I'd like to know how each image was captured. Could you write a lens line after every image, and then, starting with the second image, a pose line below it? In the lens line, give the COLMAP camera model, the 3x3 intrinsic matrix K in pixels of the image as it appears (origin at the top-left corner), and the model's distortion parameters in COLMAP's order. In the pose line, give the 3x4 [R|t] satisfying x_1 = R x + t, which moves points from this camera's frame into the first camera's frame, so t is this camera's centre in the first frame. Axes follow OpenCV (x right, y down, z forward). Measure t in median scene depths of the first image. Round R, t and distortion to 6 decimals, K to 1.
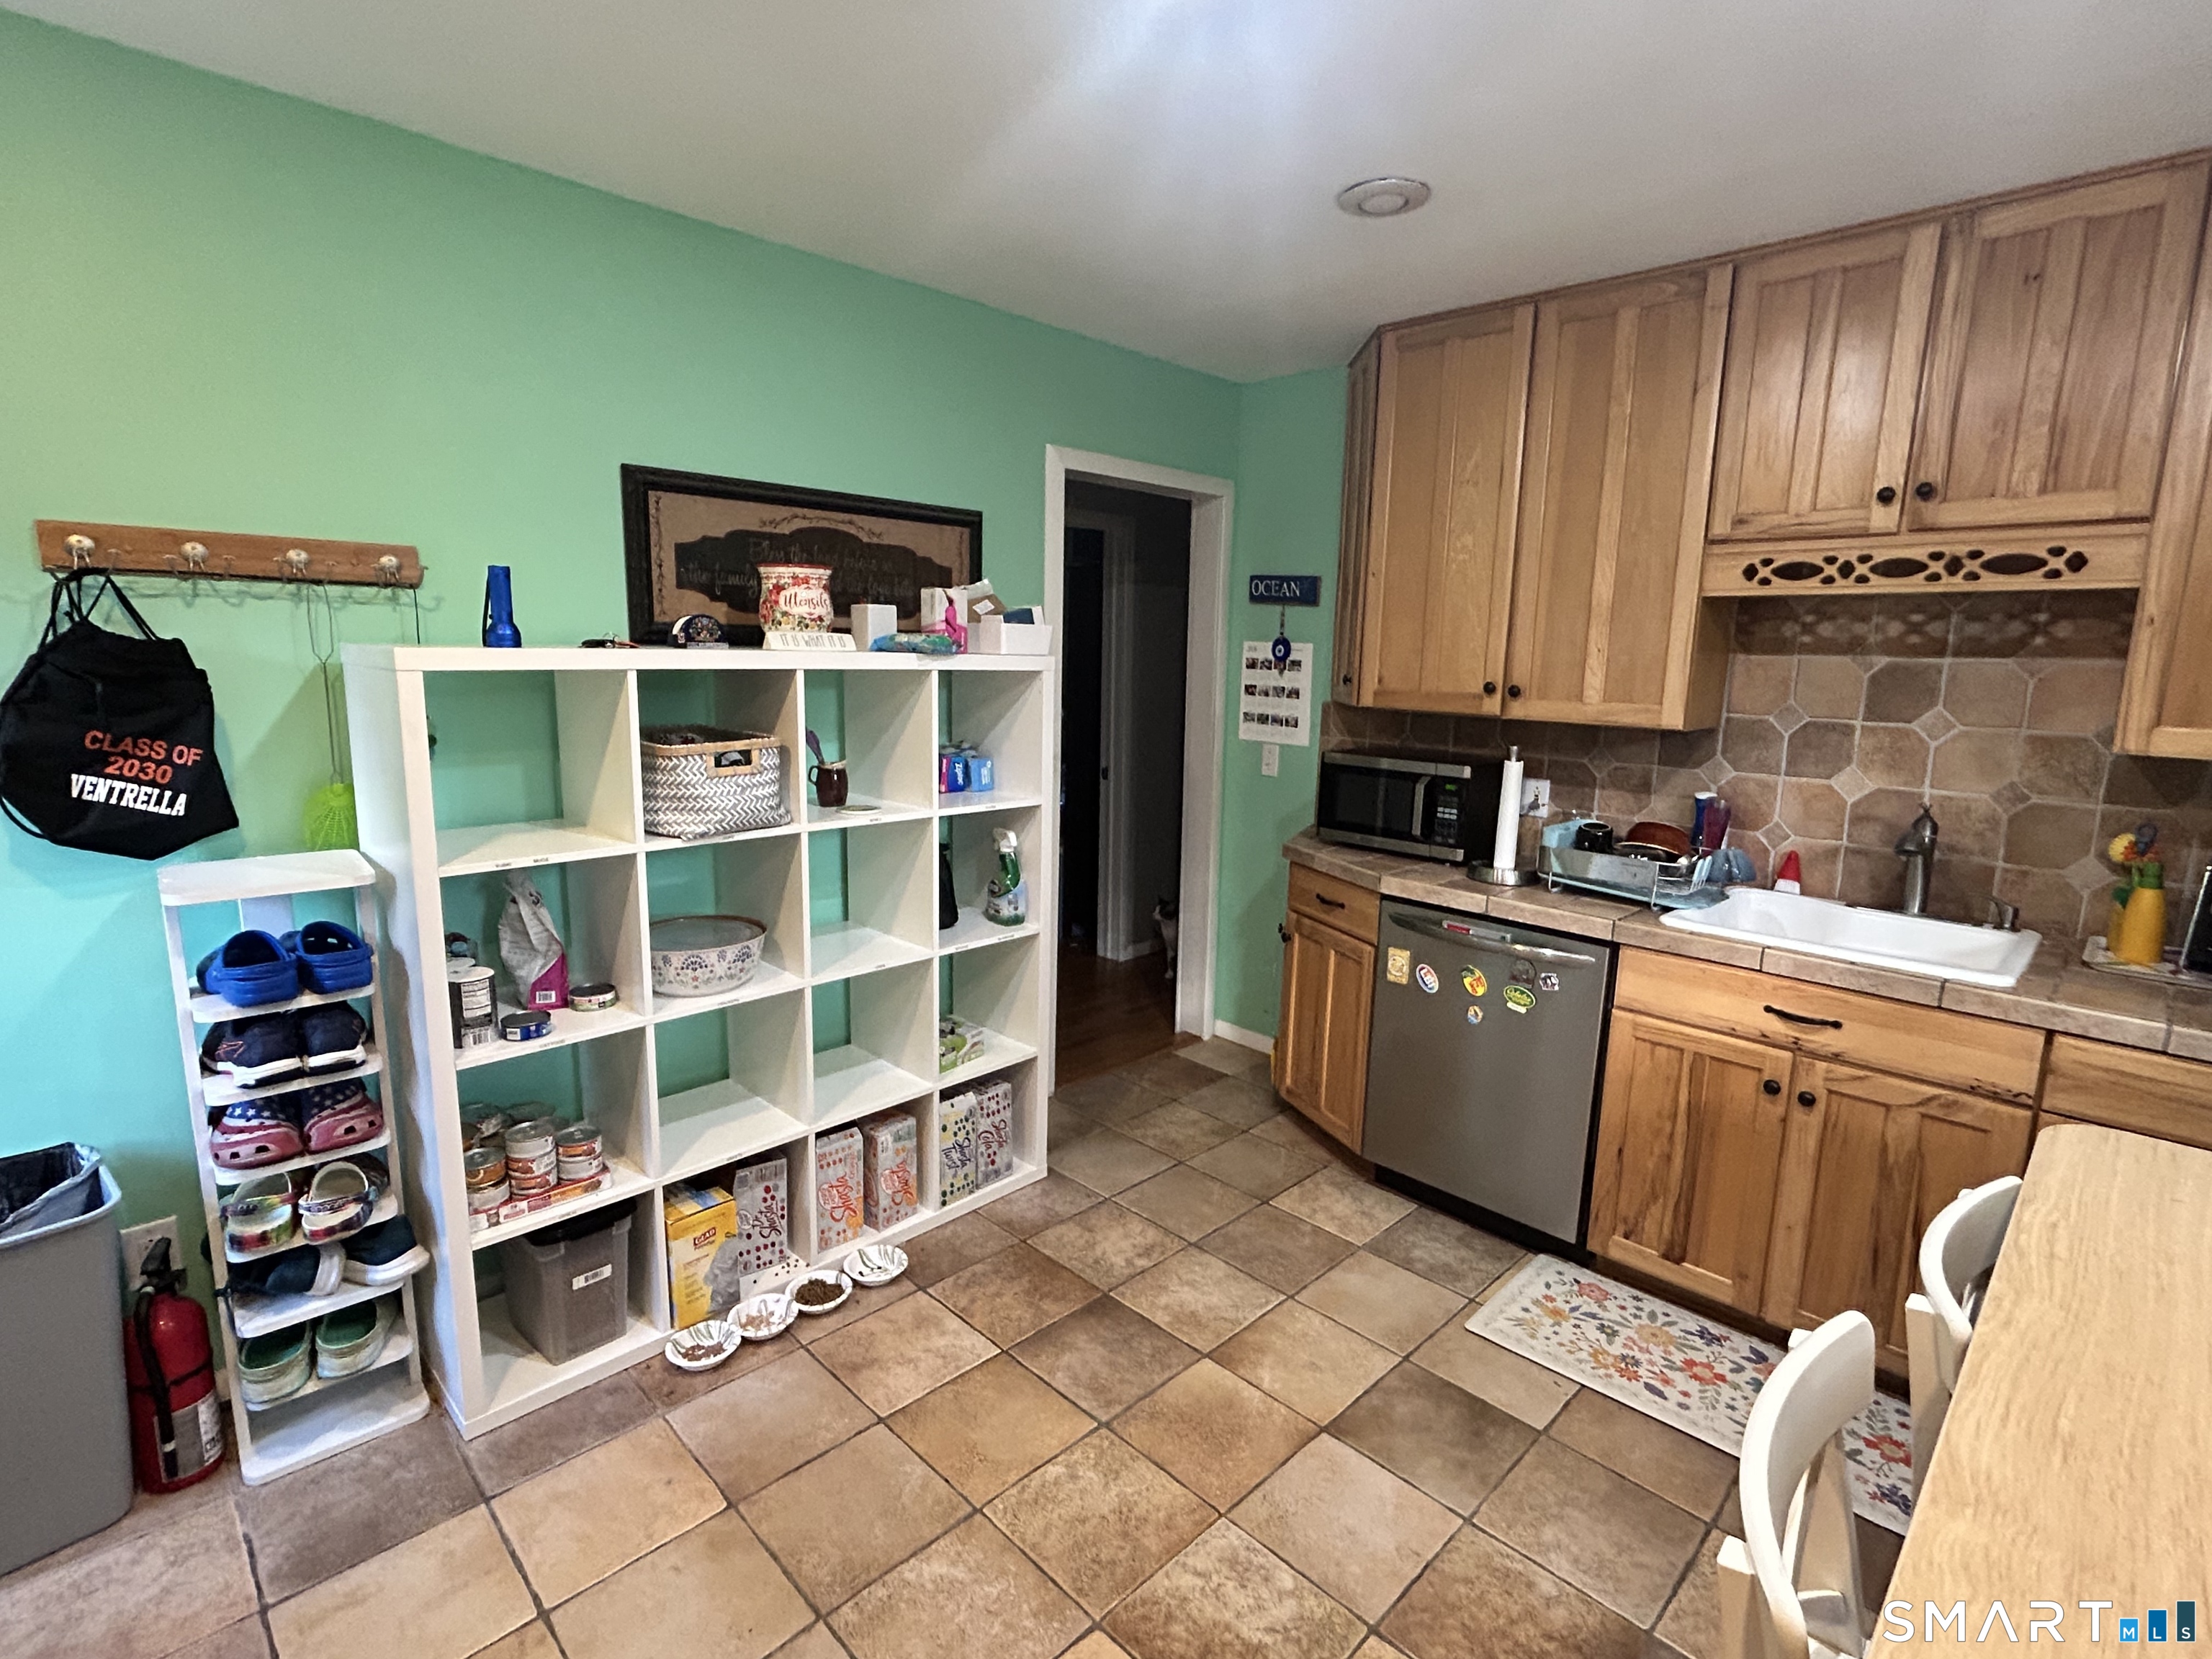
lens RADIAL K [[1069.5, 0, 1122.5], [0, 1069.5, 834.3], [0, 0, 1]] dist [0.002882, 0.001620]
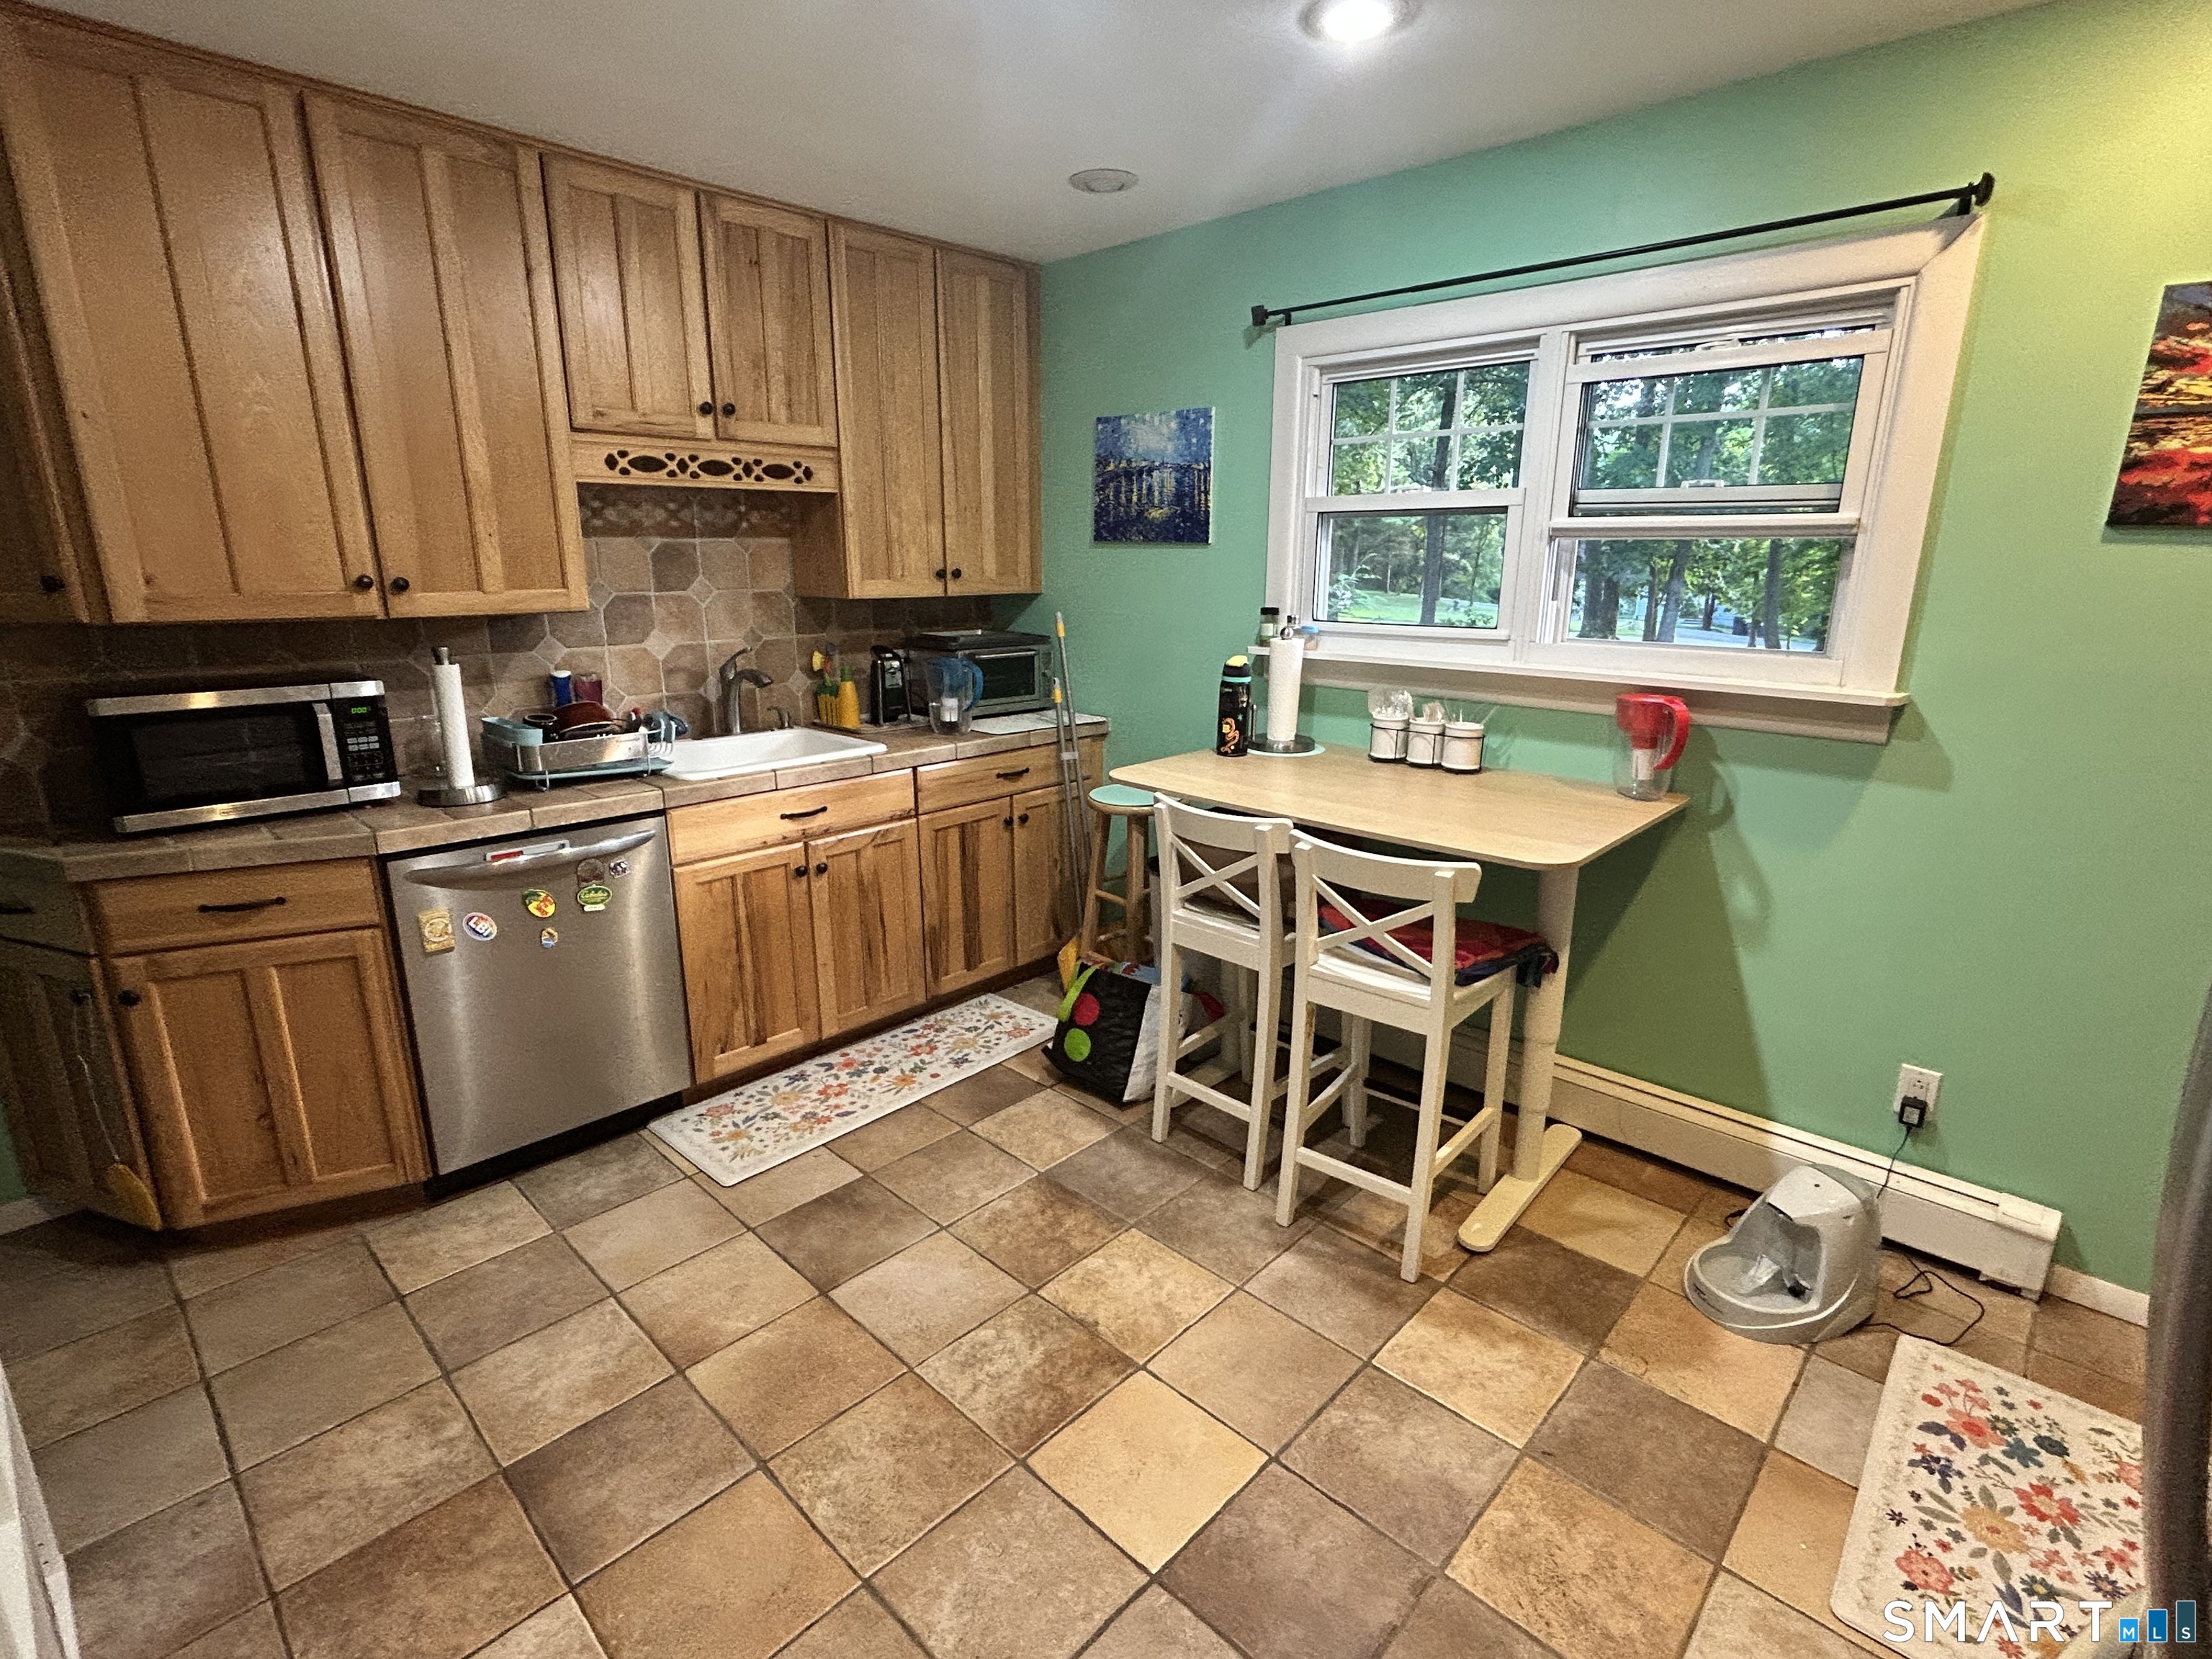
lens RADIAL K [[1069.5, 0, 1128.3], [0, 1069.5, 826.3], [0, 0, 1]] dist [0.002882, 0.001620]
pose [[-0.027806, -0.273320, 0.961521, -0.605251], [0.168694, 0.946814, 0.274018, -0.101410], [-0.985276, 0.169822, 0.019780, 0.517394]]
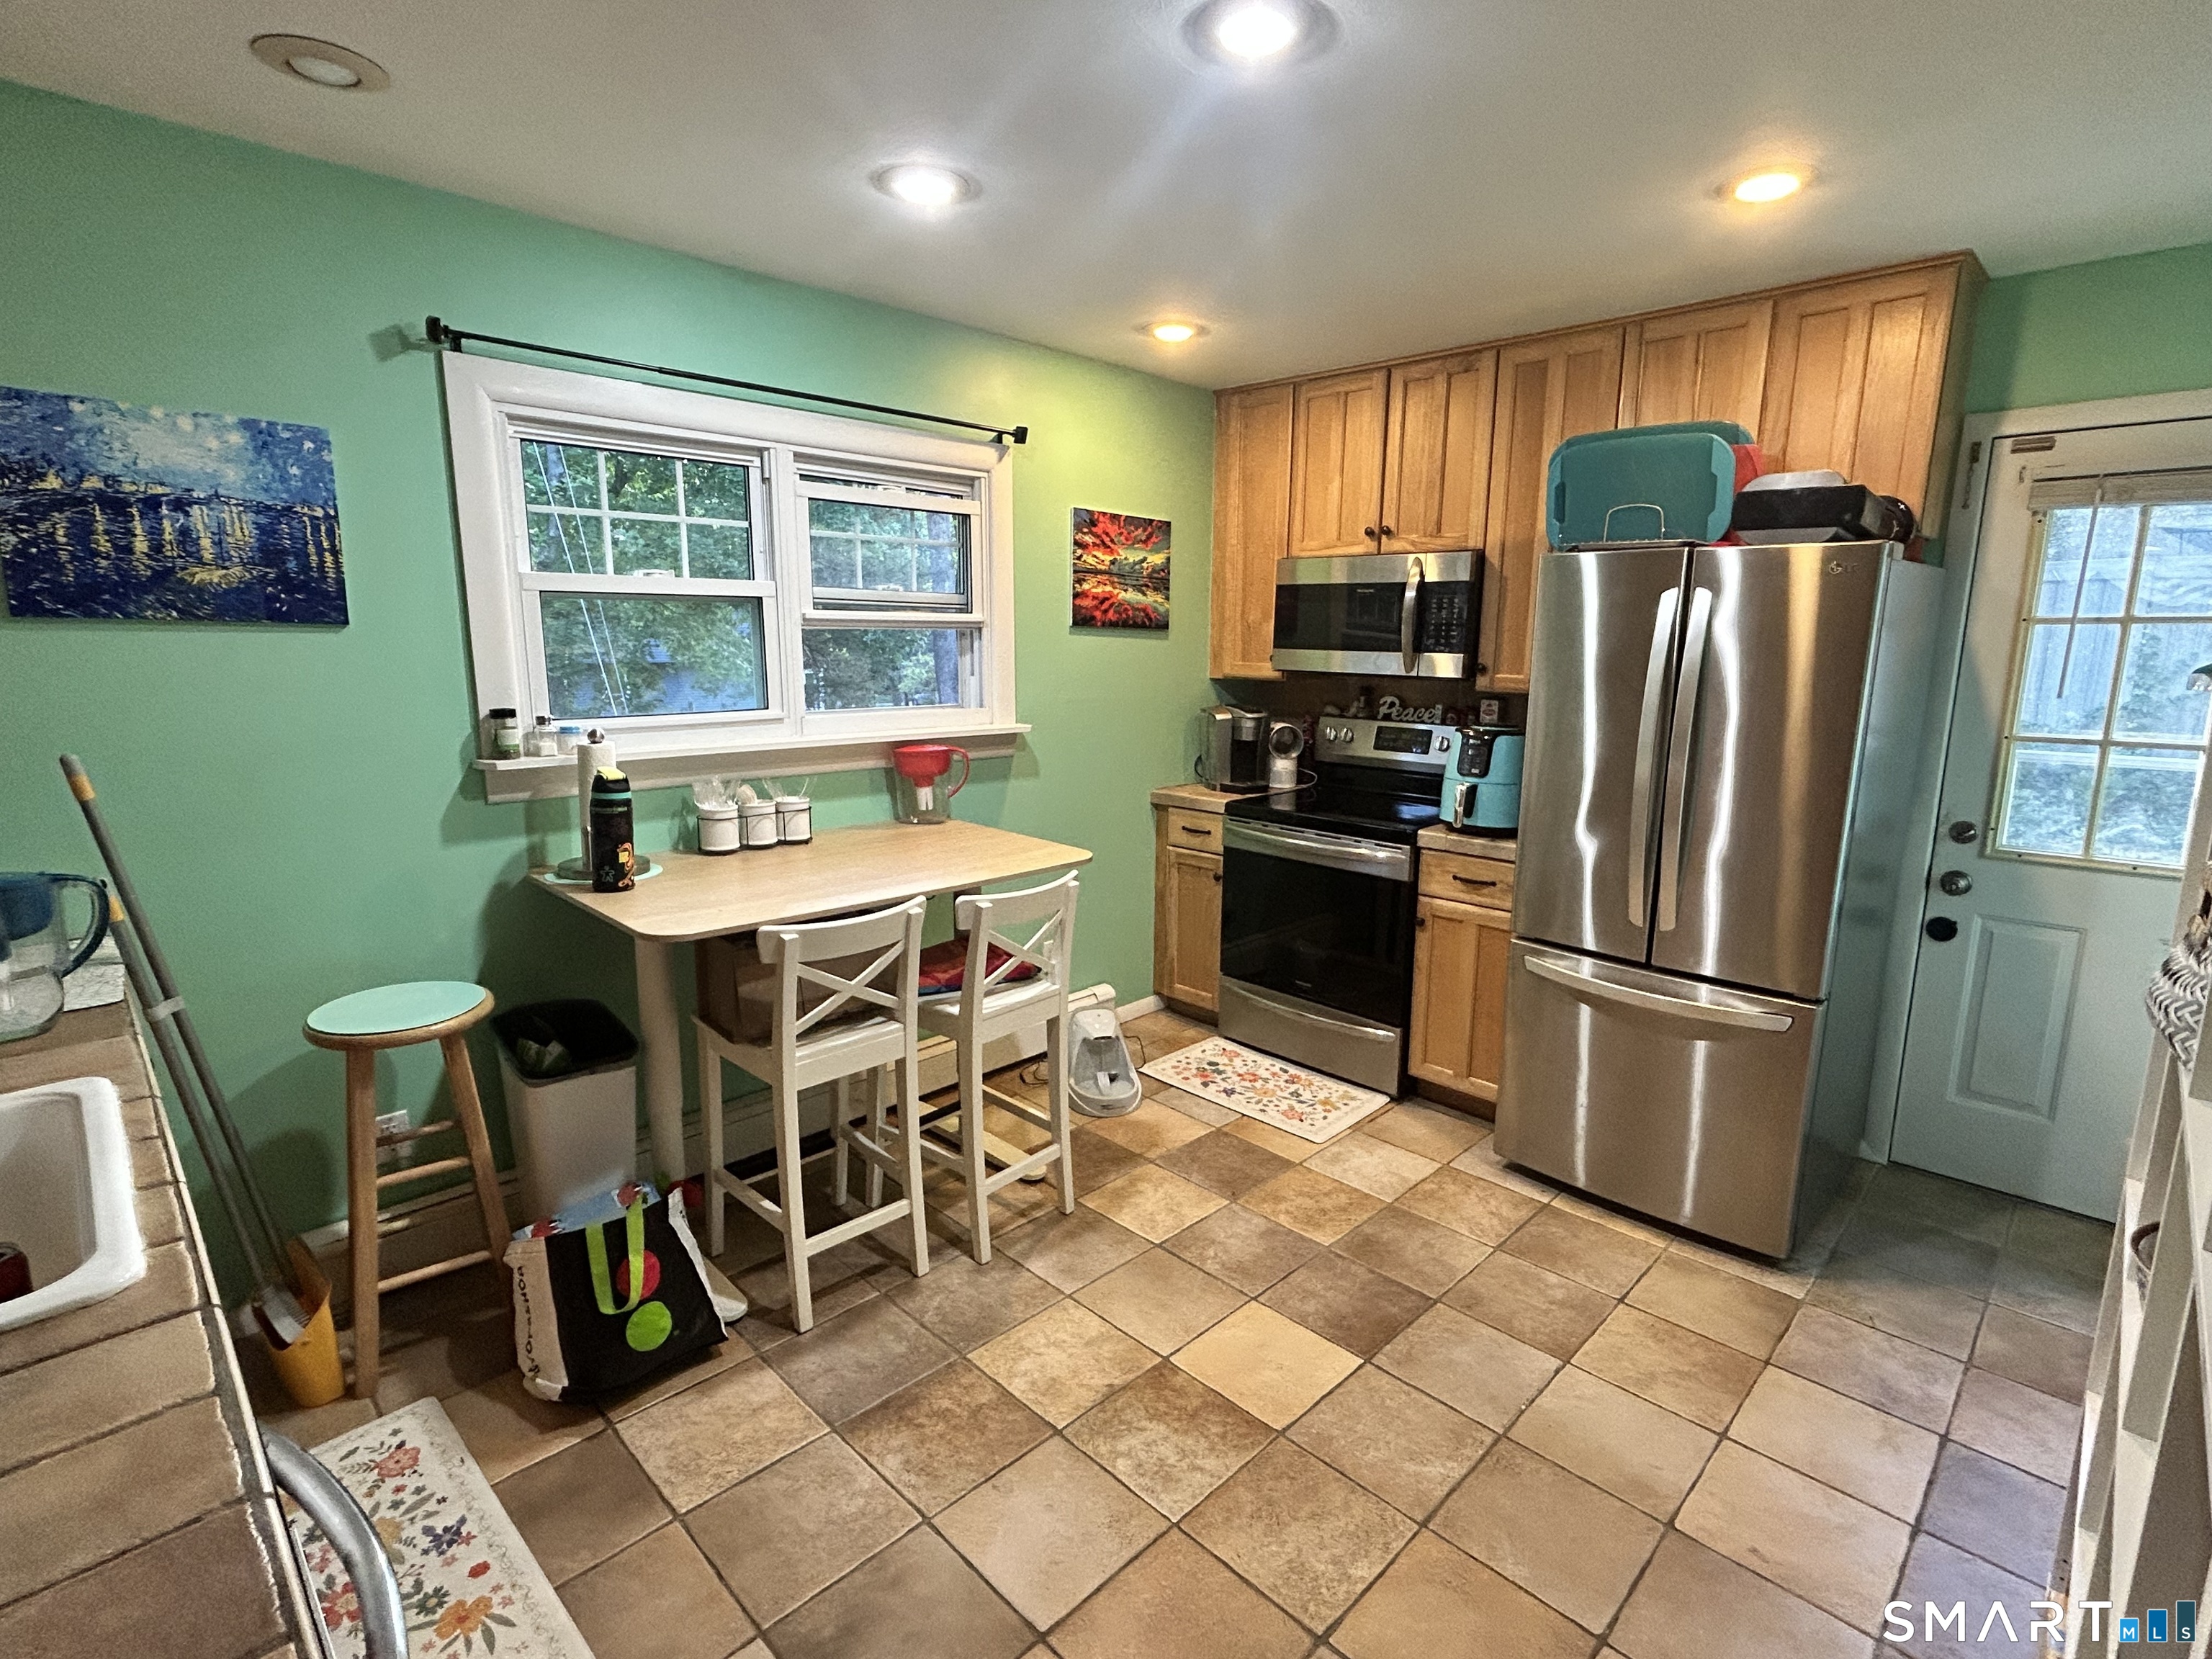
lens RADIAL K [[1069.5, 0, 1113.8], [0, 1069.5, 830.9], [0, 0, 1]] dist [0.002882, 0.001620]
pose [[-0.999319, -0.036814, -0.002558, 0.135256], [-0.035363, 0.935497, 0.351560, -0.235123], [-0.010549, 0.351411, -0.936162, 1.302837]]
